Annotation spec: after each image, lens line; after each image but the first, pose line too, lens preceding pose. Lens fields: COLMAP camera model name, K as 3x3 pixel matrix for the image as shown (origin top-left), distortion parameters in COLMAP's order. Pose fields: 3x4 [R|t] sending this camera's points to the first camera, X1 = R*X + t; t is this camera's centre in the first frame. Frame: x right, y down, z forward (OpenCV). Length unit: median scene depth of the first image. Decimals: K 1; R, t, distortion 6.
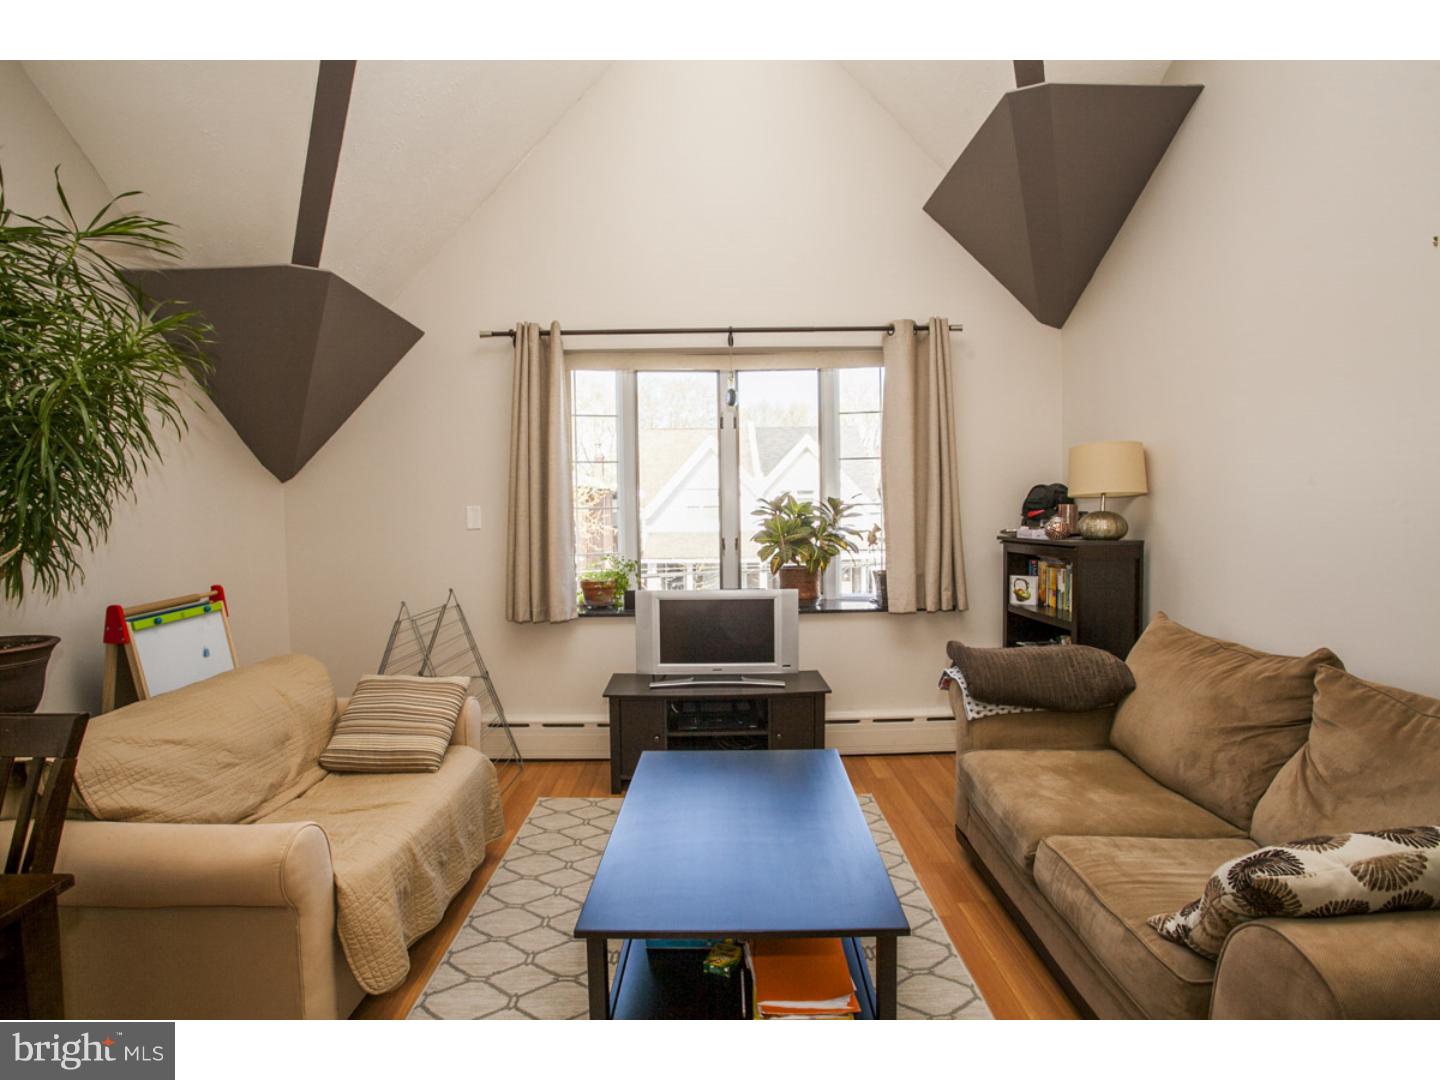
lens RADIAL K [[716.4, 0, 720.0], [0, 716.4, 540.0], [0, 0, 1]] dist [-0.072792, 0.036061]
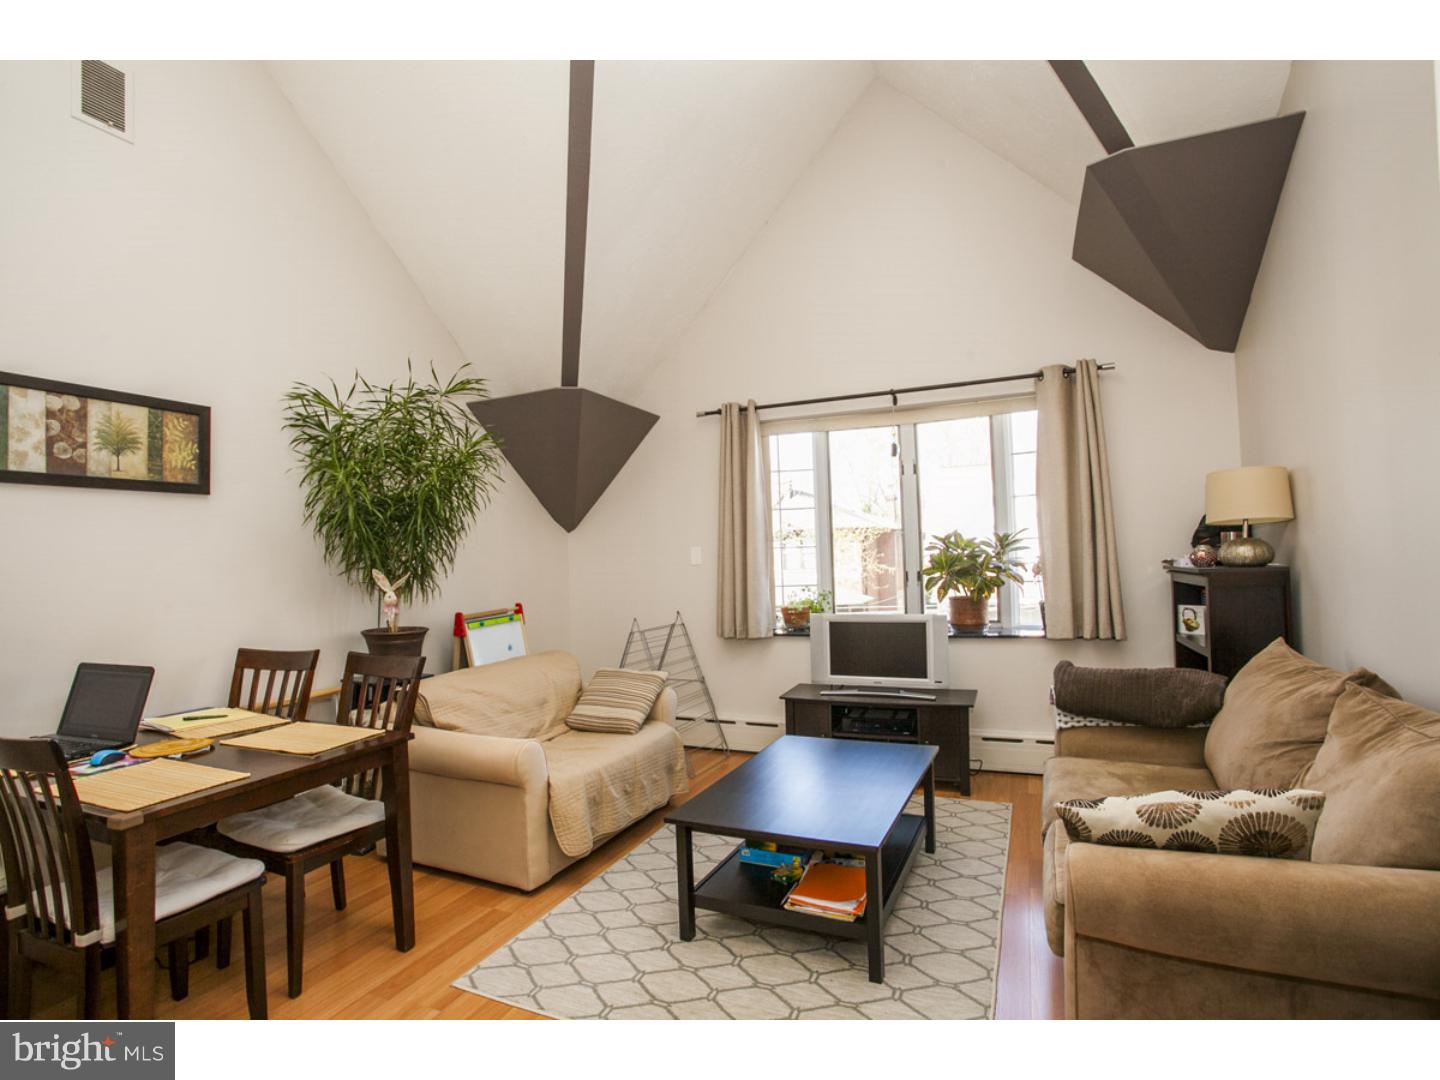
lens RADIAL K [[716.4, 0, 720.0], [0, 716.4, 540.0], [0, 0, 1]] dist [-0.072792, 0.036061]
pose [[0.910333, -0.026061, -0.413055, 0.258675], [0.002543, 0.998349, -0.057383, 0.015480], [0.413869, 0.051187, 0.908896, -0.183790]]
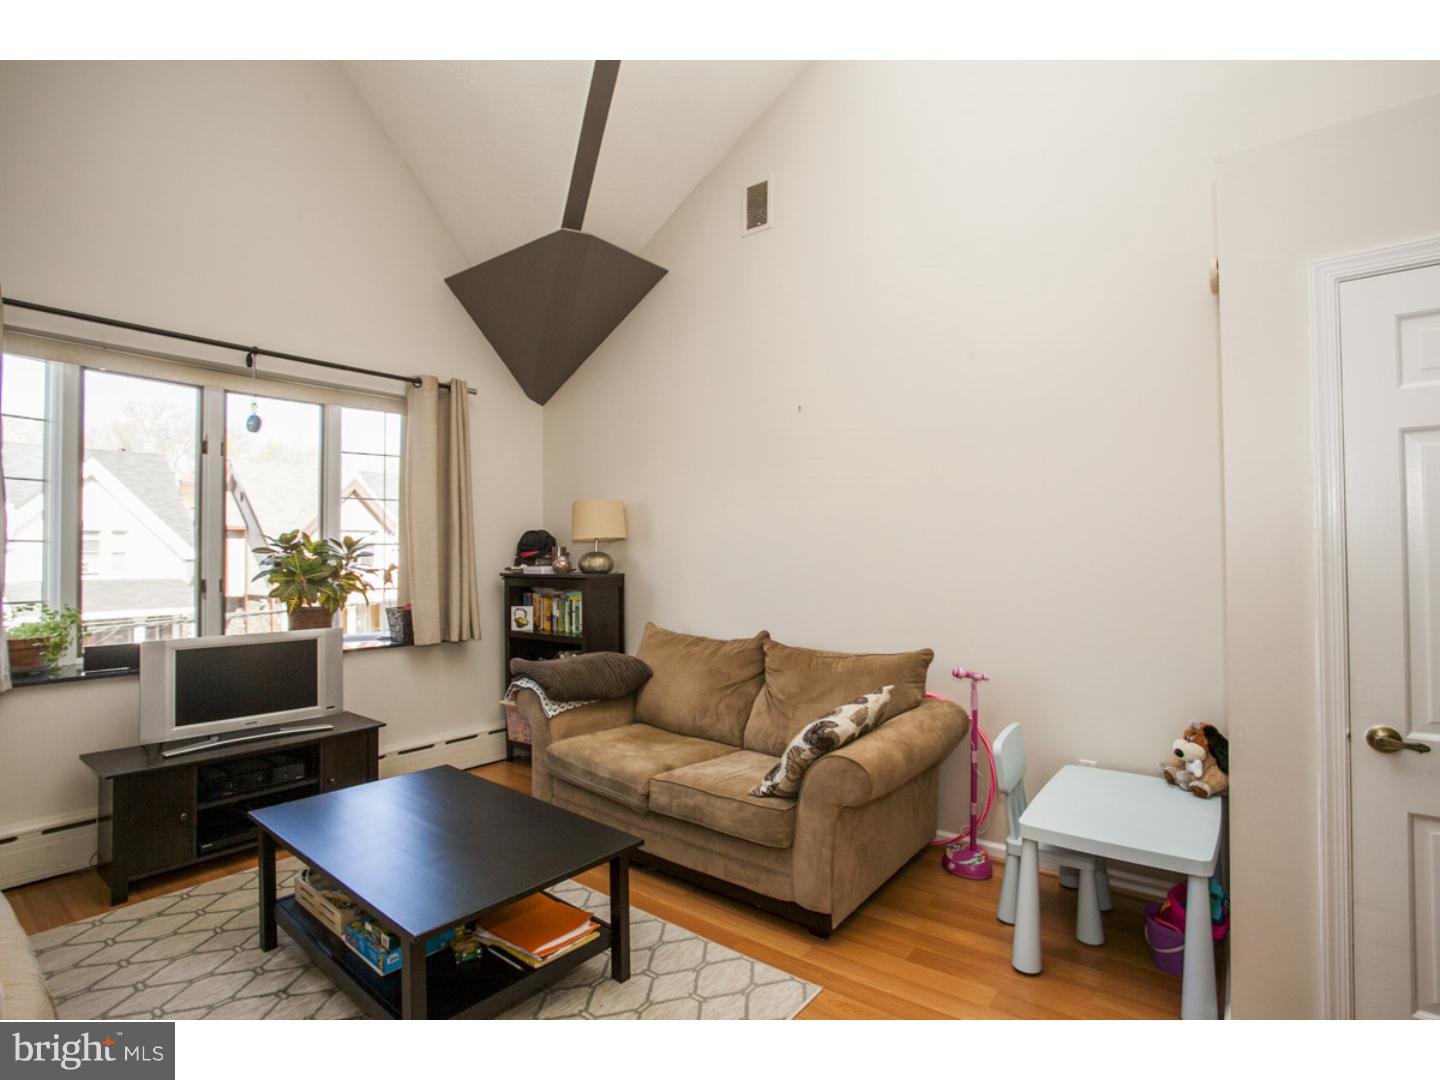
lens RADIAL K [[716.4, 0, 720.0], [0, 716.4, 540.0], [0, 0, 1]] dist [-0.072792, 0.036061]
pose [[0.620888, 0.028439, 0.783383, -0.342319], [0.025939, 0.998049, -0.056791, 0.017991], [-0.783470, 0.055581, 0.618939, -0.013336]]
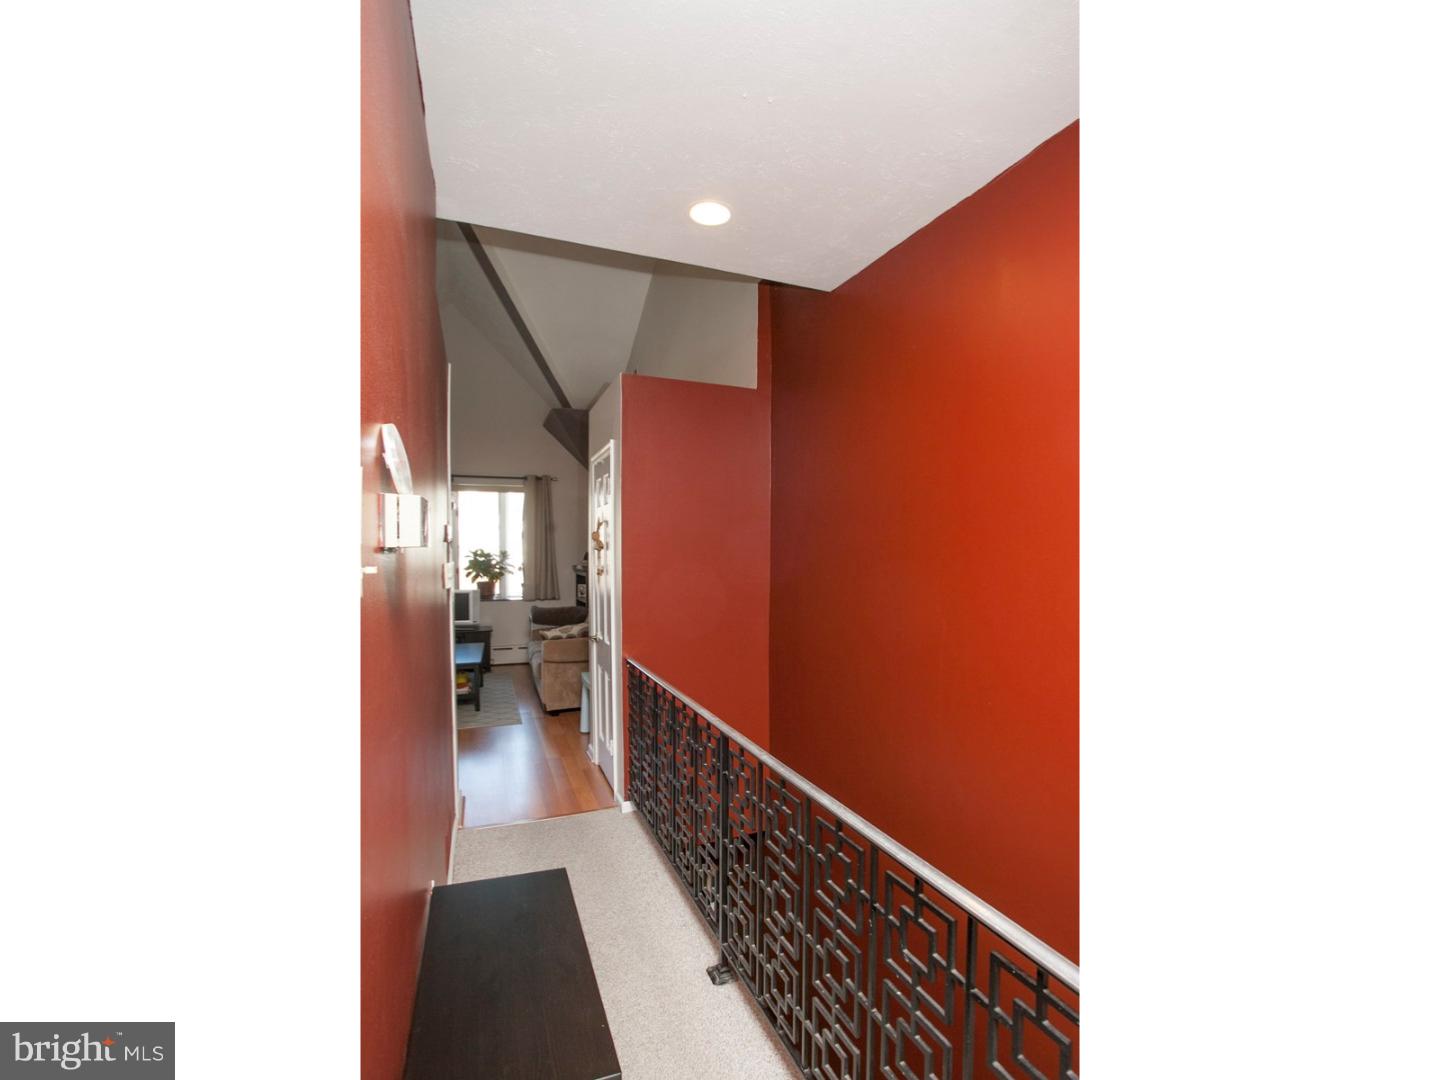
lens RADIAL K [[712.8, 0, 720.0], [0, 712.8, 540.0], [0, 0, 1]] dist [-0.085139, 0.038611]
pose [[0.949172, 0.016252, 0.314338, 0.130539], [-0.000812, 0.998789, -0.049186, 0.020350], [-0.314757, 0.046431, 0.948036, -1.544640]]
